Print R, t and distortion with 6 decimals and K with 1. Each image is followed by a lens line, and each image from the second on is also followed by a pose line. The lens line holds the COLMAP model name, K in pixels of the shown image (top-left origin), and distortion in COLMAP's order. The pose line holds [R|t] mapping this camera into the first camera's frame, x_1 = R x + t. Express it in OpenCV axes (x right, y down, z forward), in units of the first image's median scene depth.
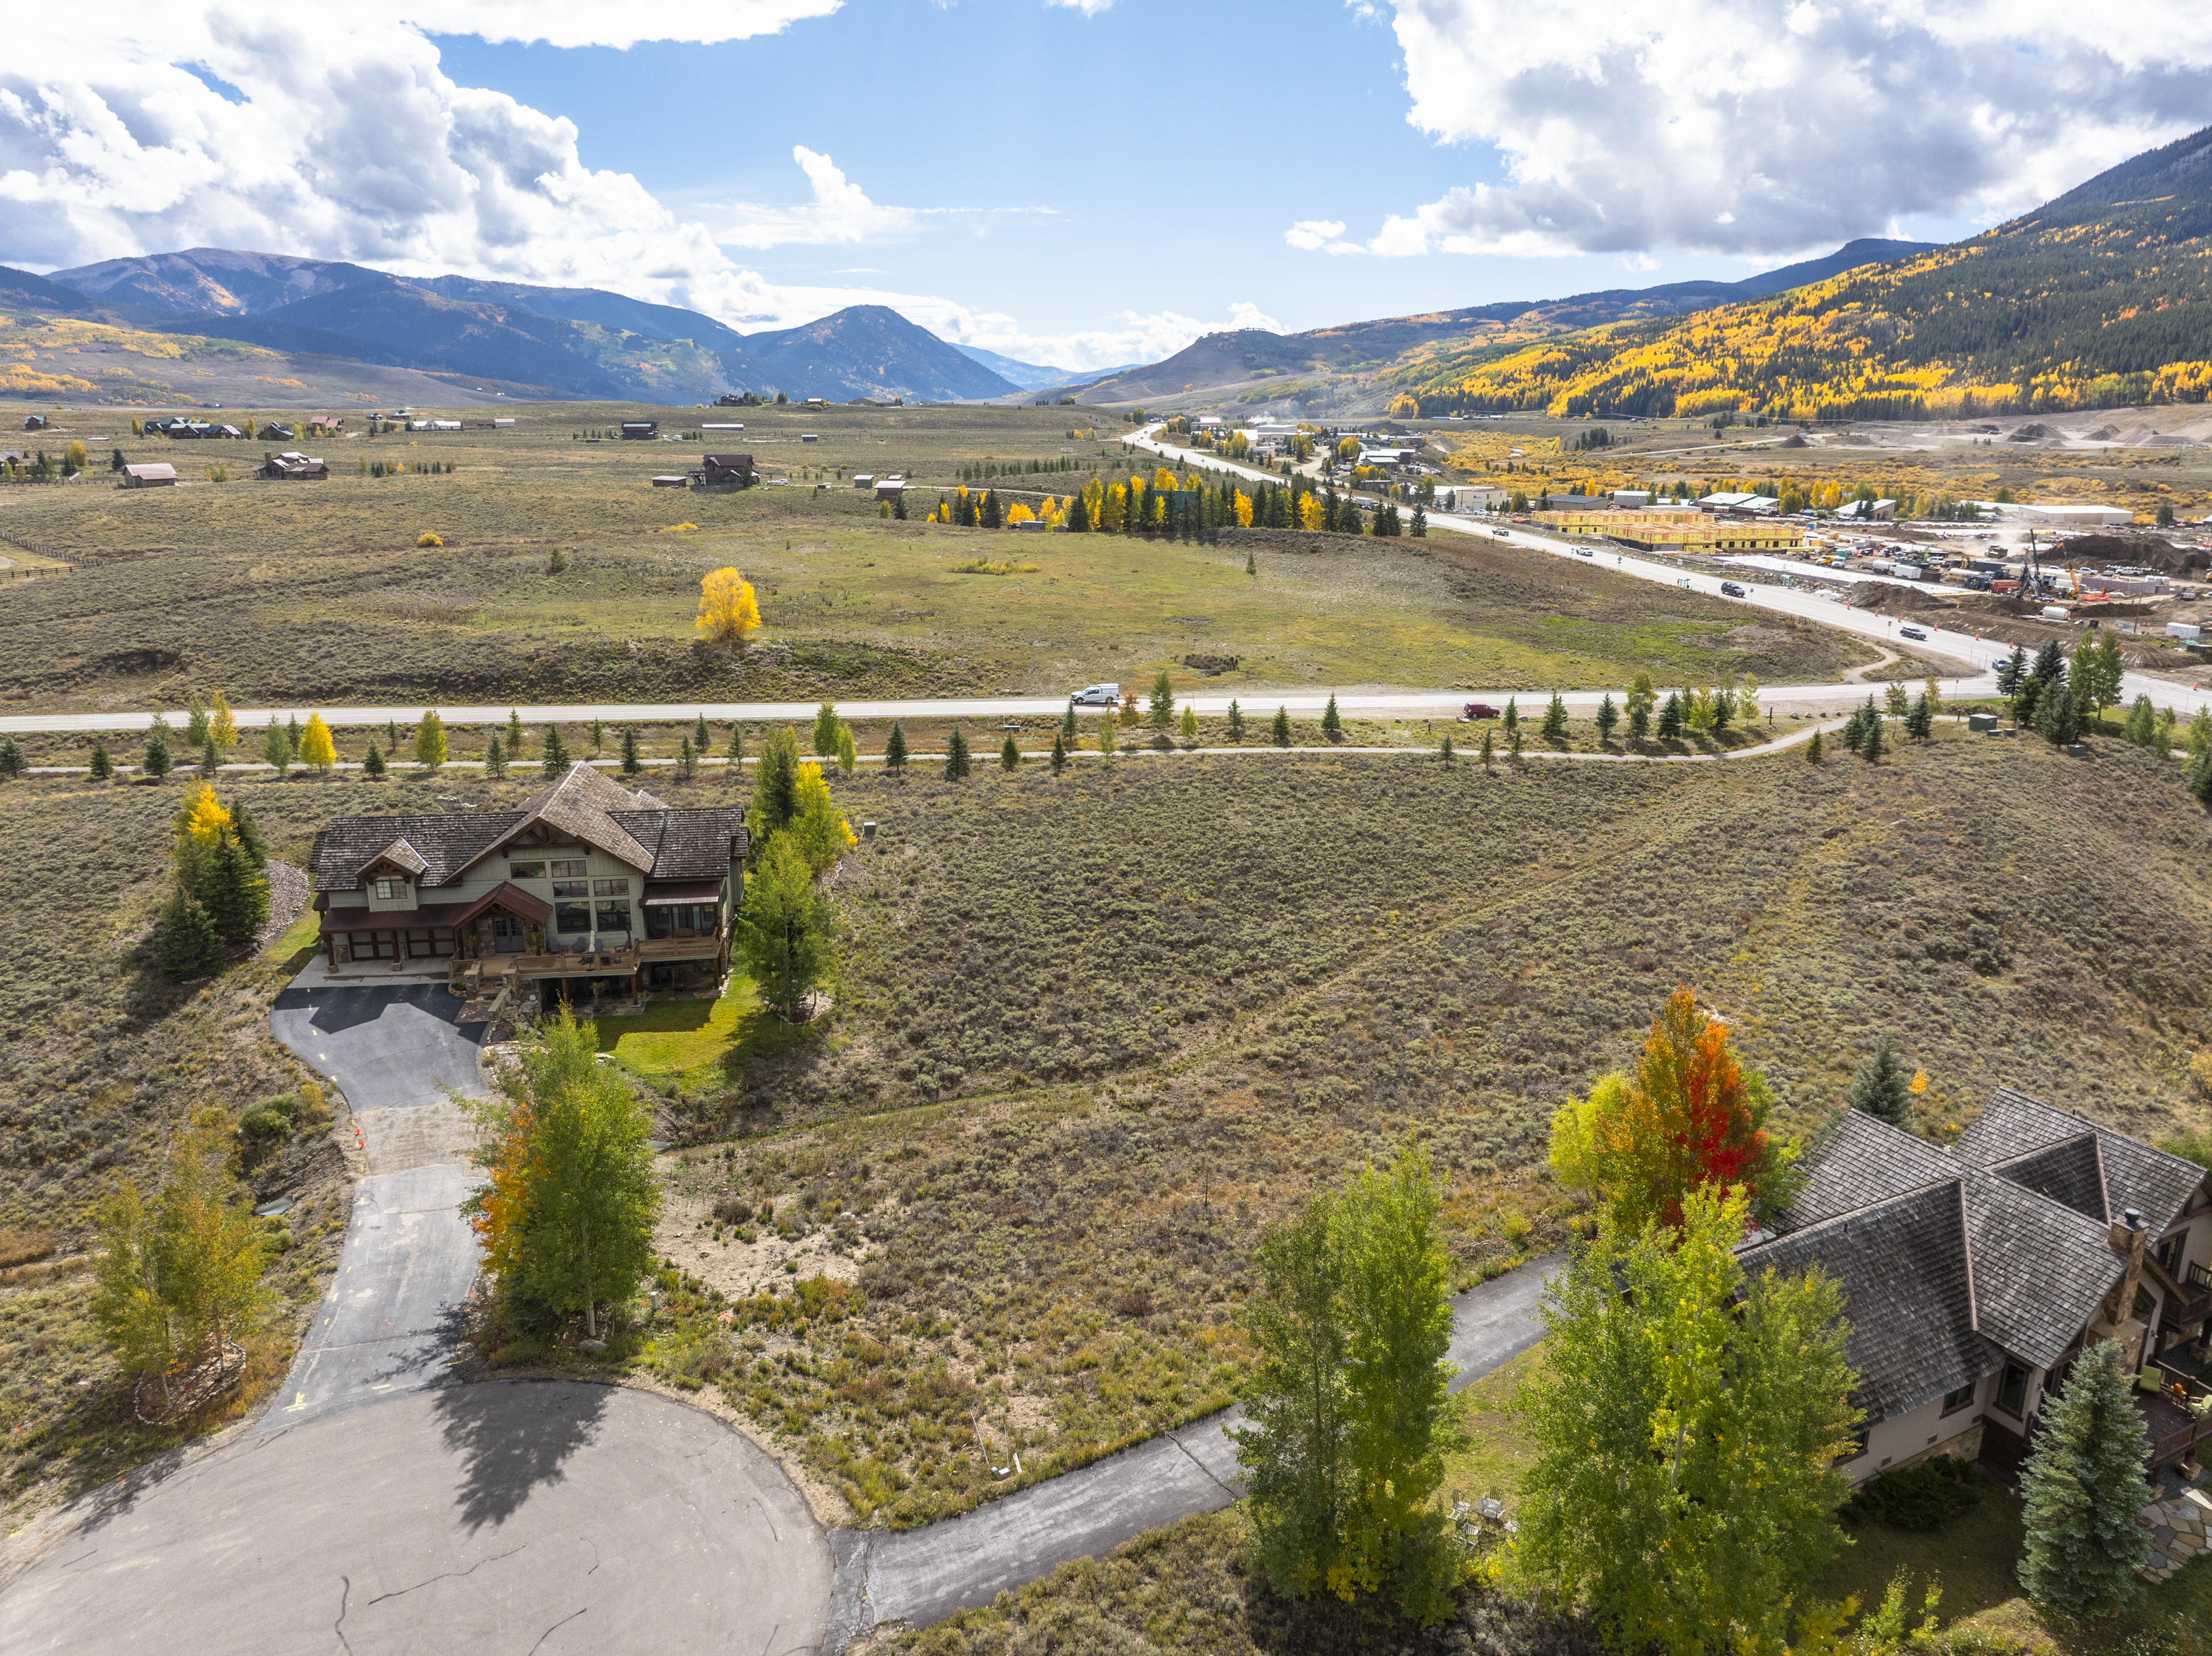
lens RADIAL K [[1565.6, 0, 1113.1], [0, 1565.6, 819.1], [0, 0, 1]] dist [-0.038306, -0.000423]
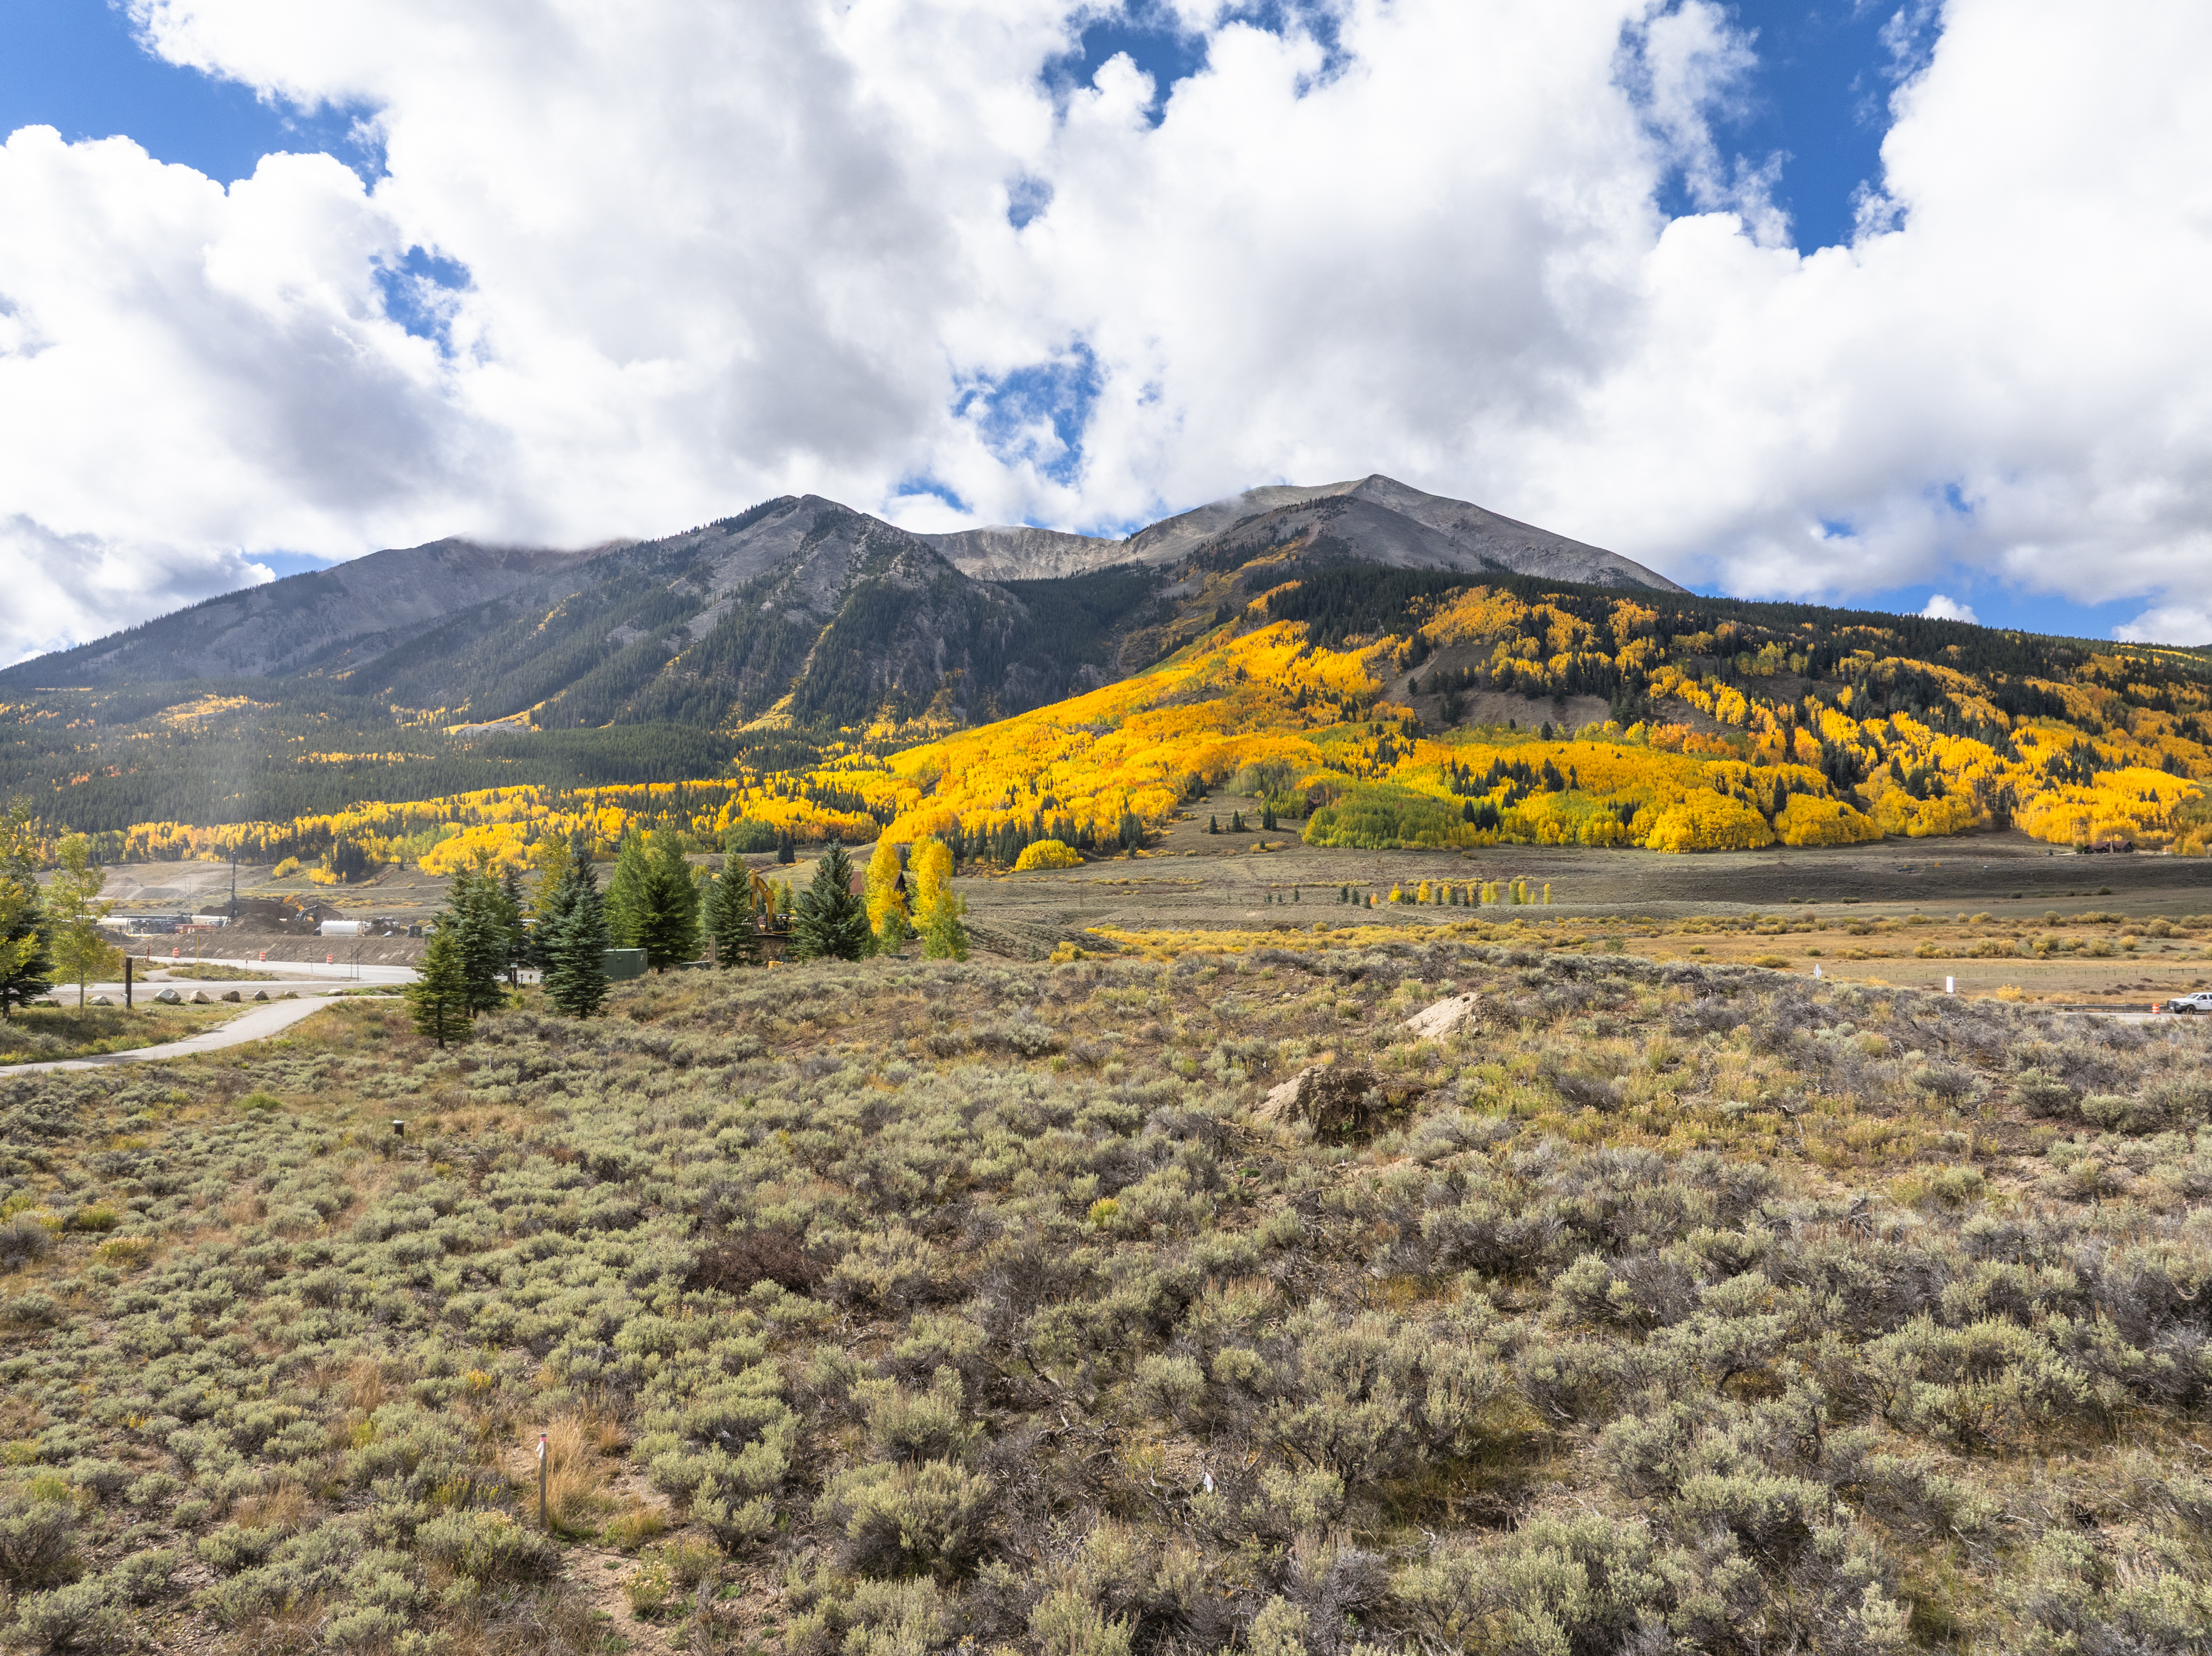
lens RADIAL K [[1565.6, 0, 1115.1], [0, 1565.6, 811.3], [0, 0, 1]] dist [-0.038306, -0.000423]
pose [[0.386505, 0.051163, 0.920867, 0.020852], [0.245849, 0.956617, -0.156337, -0.000146], [-0.888916, 0.286819, 0.357159, 0.069926]]
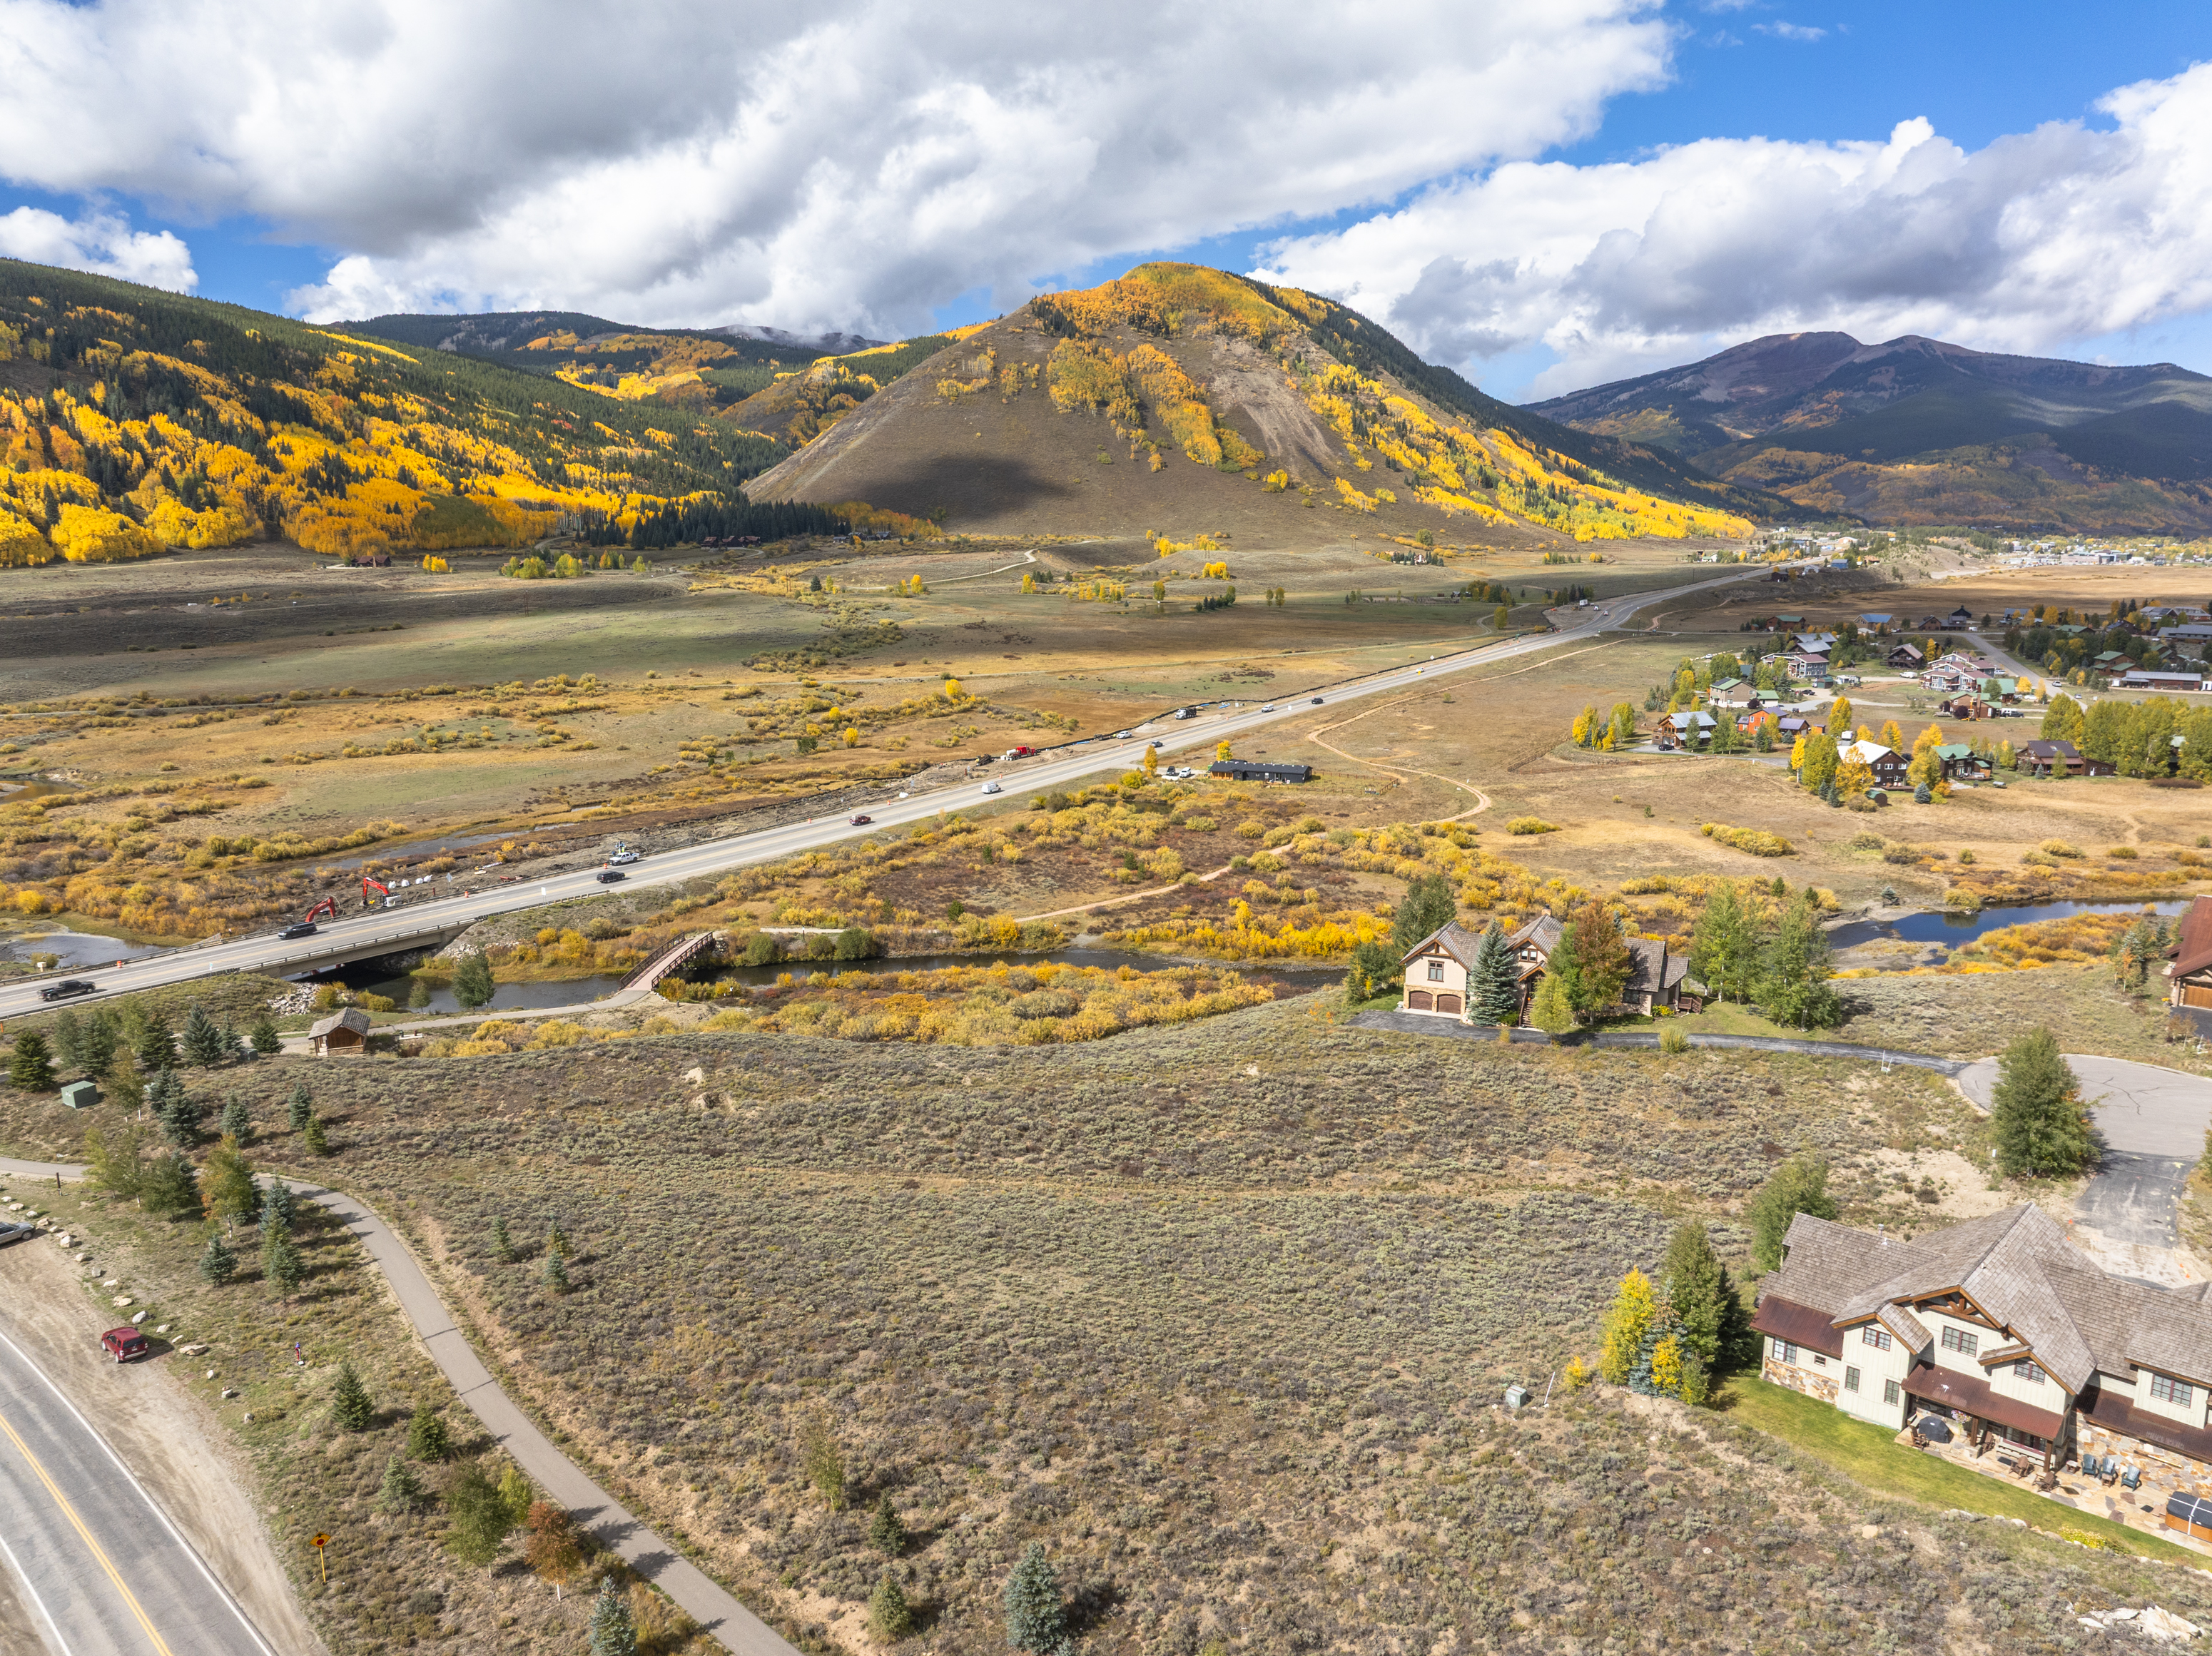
lens RADIAL K [[1565.6, 0, 1119.5], [0, 1565.6, 809.2], [0, 0, 1]] dist [-0.038306, -0.000423]
pose [[-0.609835, -0.139579, 0.780140, -0.038108], [0.214252, 0.918680, 0.331847, -0.034785], [-0.763018, 0.369519, -0.530338, 0.094507]]
